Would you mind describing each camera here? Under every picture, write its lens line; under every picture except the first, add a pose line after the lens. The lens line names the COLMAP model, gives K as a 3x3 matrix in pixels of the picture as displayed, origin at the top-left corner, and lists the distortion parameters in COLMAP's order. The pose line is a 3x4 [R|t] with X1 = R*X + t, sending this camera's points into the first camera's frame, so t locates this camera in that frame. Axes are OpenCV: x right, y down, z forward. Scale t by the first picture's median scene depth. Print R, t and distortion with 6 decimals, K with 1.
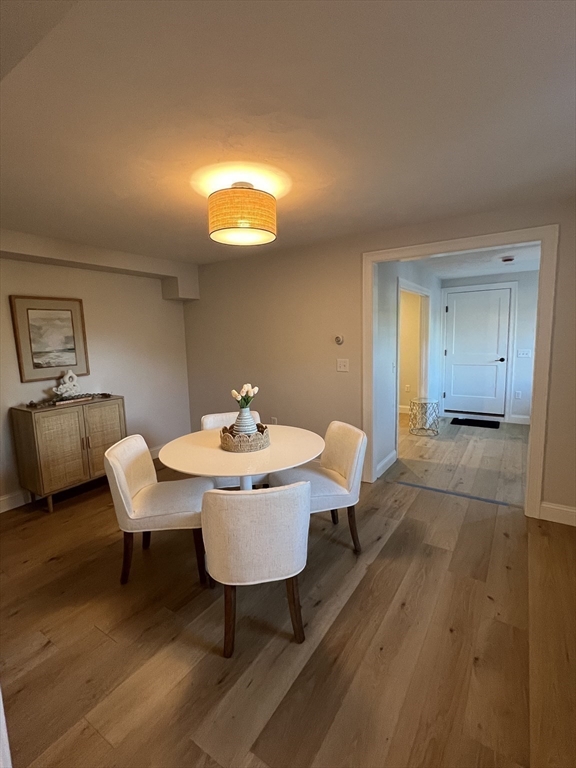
lens RADIAL K [[356.4, 0, 288.0], [0, 356.4, 384.0], [0, 0, 1]] dist [0.000755, 0.000169]
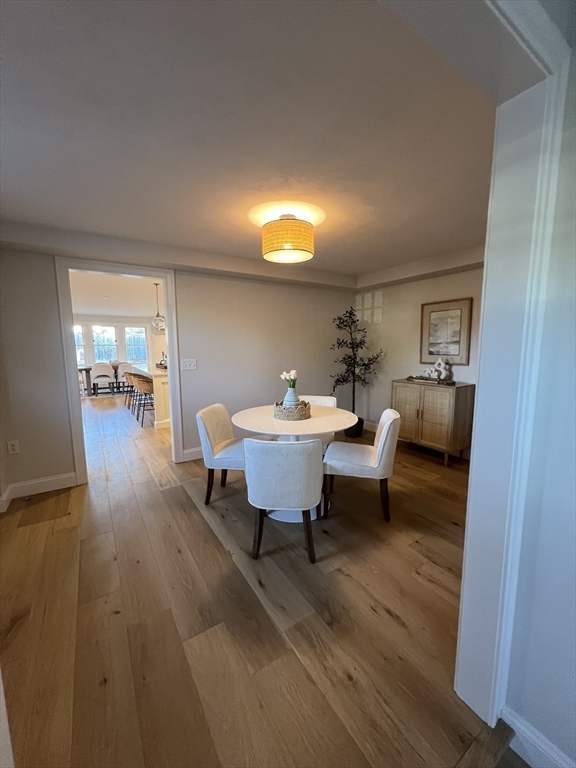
lens RADIAL K [[302.3, 0, 288.0], [0, 302.3, 384.0], [0, 0, 1]] dist [0.000516, 0.000080]
pose [[-0.392792, 0.152518, -0.906892, 0.609943], [-0.105704, 0.972128, 0.209271, -0.122119], [0.913532, 0.178062, -0.365722, 0.953466]]
